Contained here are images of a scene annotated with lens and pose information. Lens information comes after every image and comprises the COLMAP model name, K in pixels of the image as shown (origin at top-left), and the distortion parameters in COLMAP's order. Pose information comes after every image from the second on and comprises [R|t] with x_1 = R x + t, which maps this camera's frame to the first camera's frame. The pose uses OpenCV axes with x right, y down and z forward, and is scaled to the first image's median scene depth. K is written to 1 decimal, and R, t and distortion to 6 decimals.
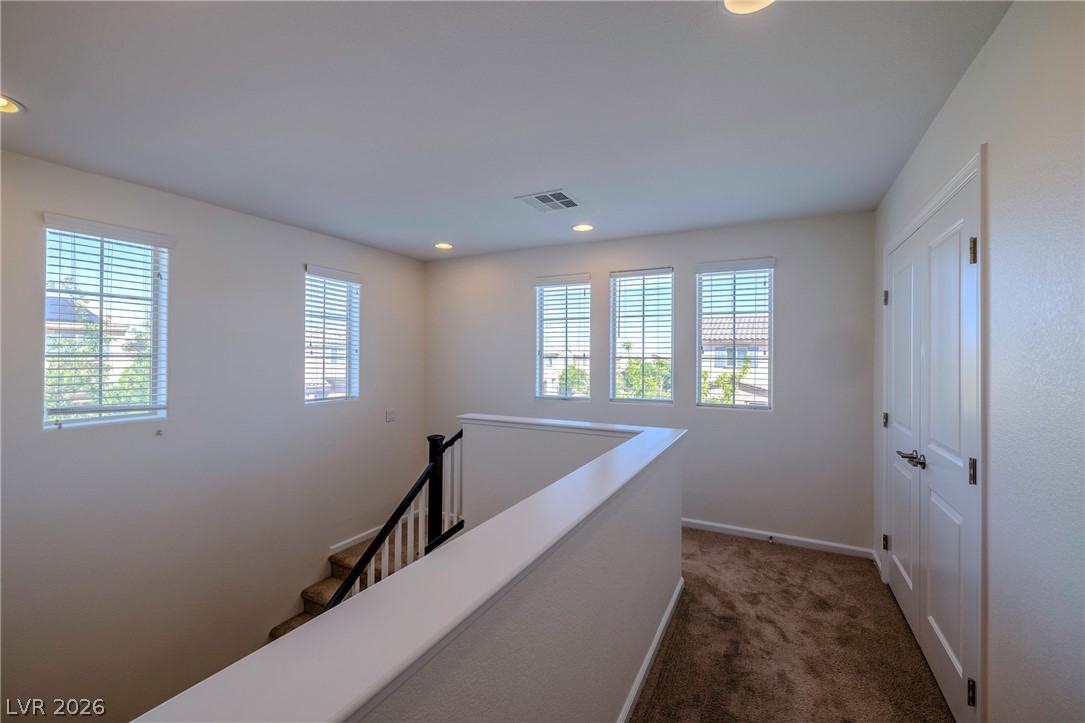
lens RADIAL K [[454.5, 0, 539.5], [0, 454.5, 354.2], [0, 0, 1]] dist [-0.003070, 0.000174]
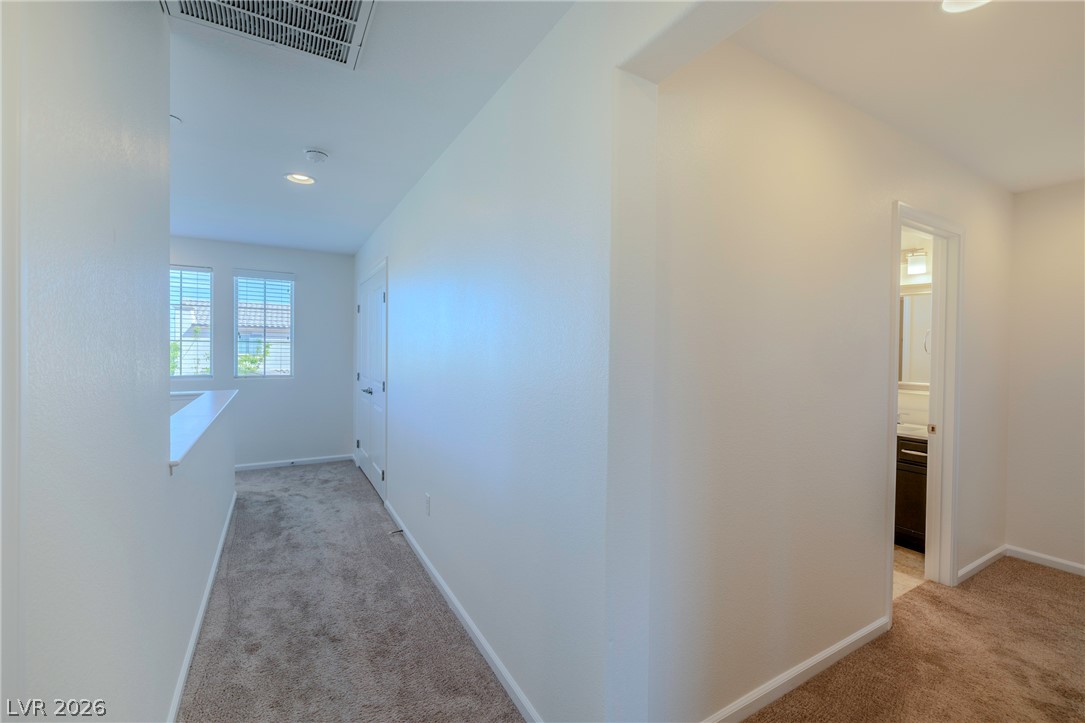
lens RADIAL K [[454.5, 0, 539.5], [0, 454.5, 354.2], [0, 0, 1]] dist [-0.003070, 0.000174]
pose [[0.535771, -0.011556, 0.844284, -0.401734], [-0.010900, 0.999728, 0.020600, 0.011955], [-0.844293, -0.020240, 0.535499, -0.615833]]
